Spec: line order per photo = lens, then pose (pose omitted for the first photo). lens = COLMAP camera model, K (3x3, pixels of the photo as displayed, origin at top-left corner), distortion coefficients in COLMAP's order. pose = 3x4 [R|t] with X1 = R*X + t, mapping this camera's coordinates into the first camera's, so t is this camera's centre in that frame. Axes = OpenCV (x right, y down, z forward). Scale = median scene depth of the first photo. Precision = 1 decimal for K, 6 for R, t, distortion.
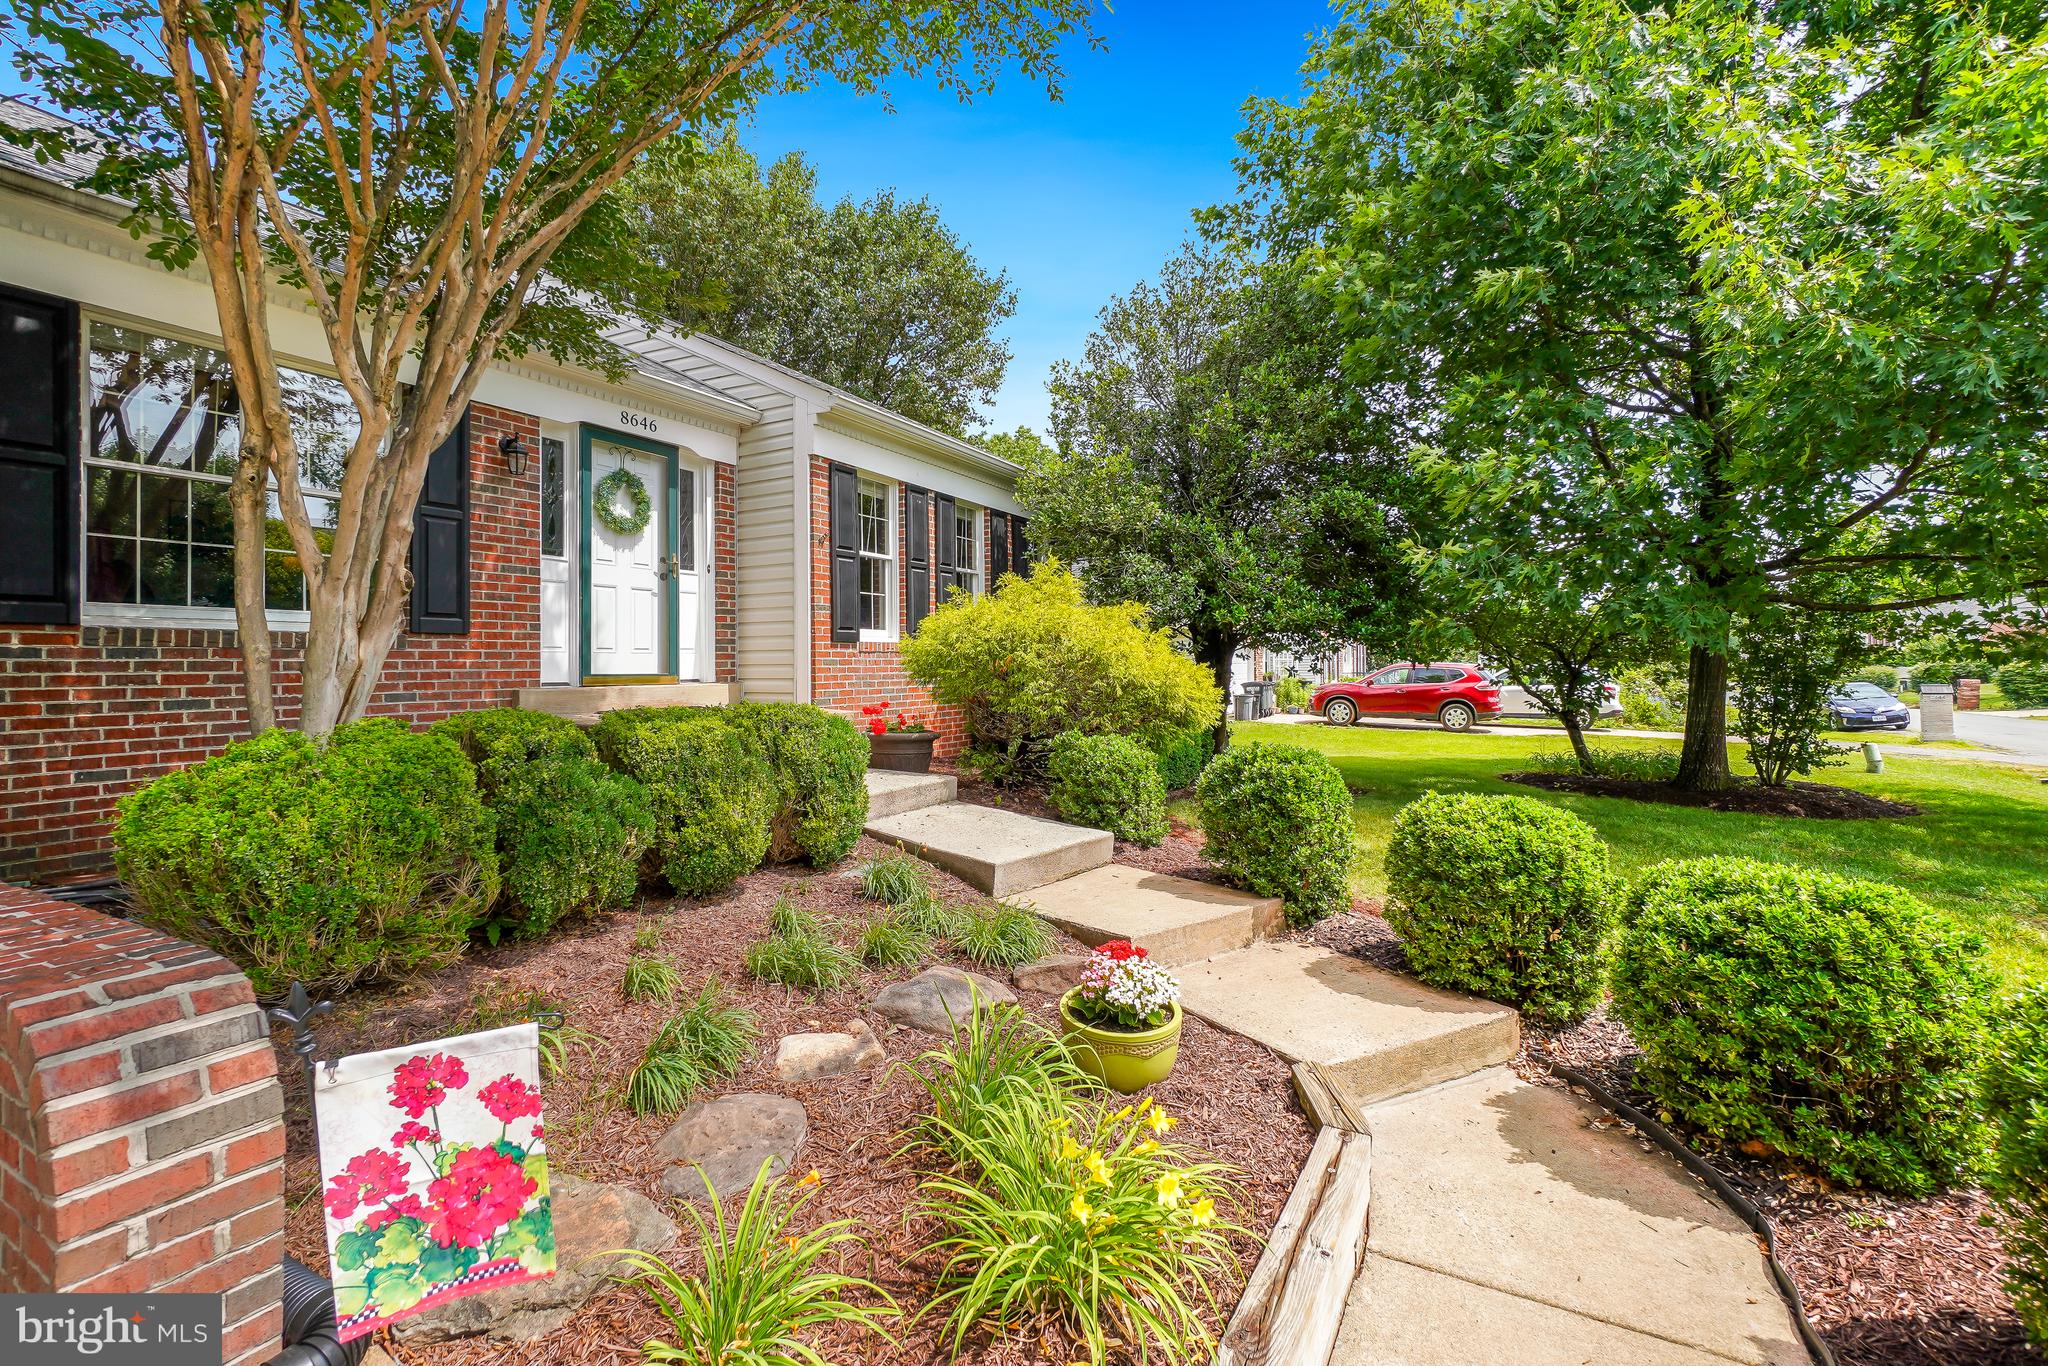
lens RADIAL K [[894.0, 0, 1037.5], [0, 894.0, 659.9], [0, 0, 1]] dist [-0.038509, -0.000011]
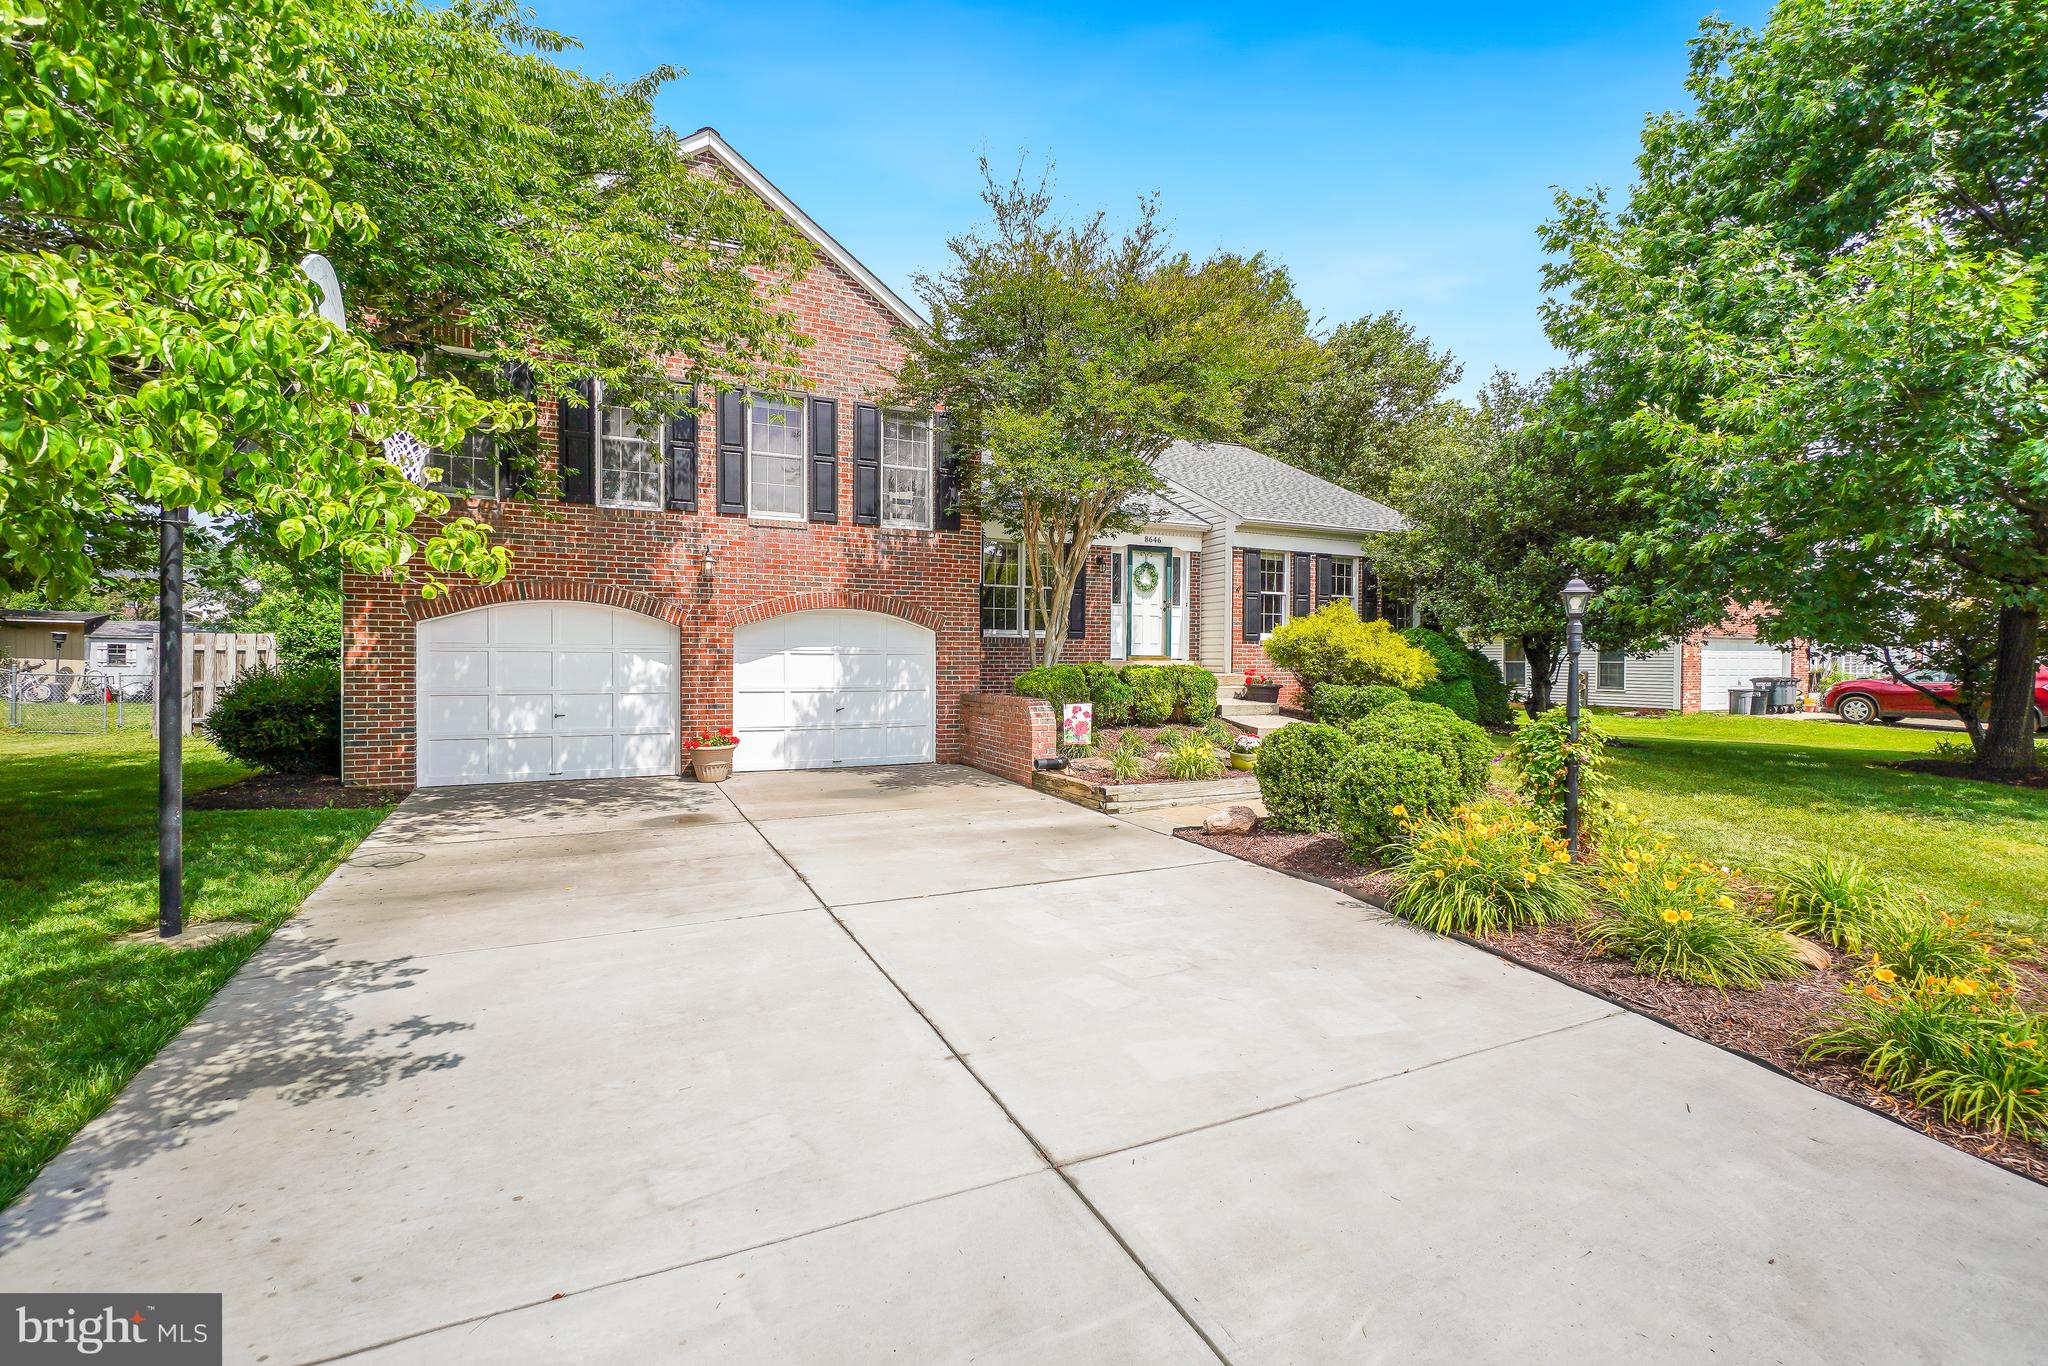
lens RADIAL K [[894.0, 0, 1037.5], [0, 894.0, 659.9], [0, 0, 1]] dist [-0.038509, -0.000011]
pose [[0.807720, 0.012862, -0.589426, 0.602097], [-0.007625, 0.999906, 0.011371, 0.004451], [0.589517, -0.004690, 0.807743, -0.917919]]
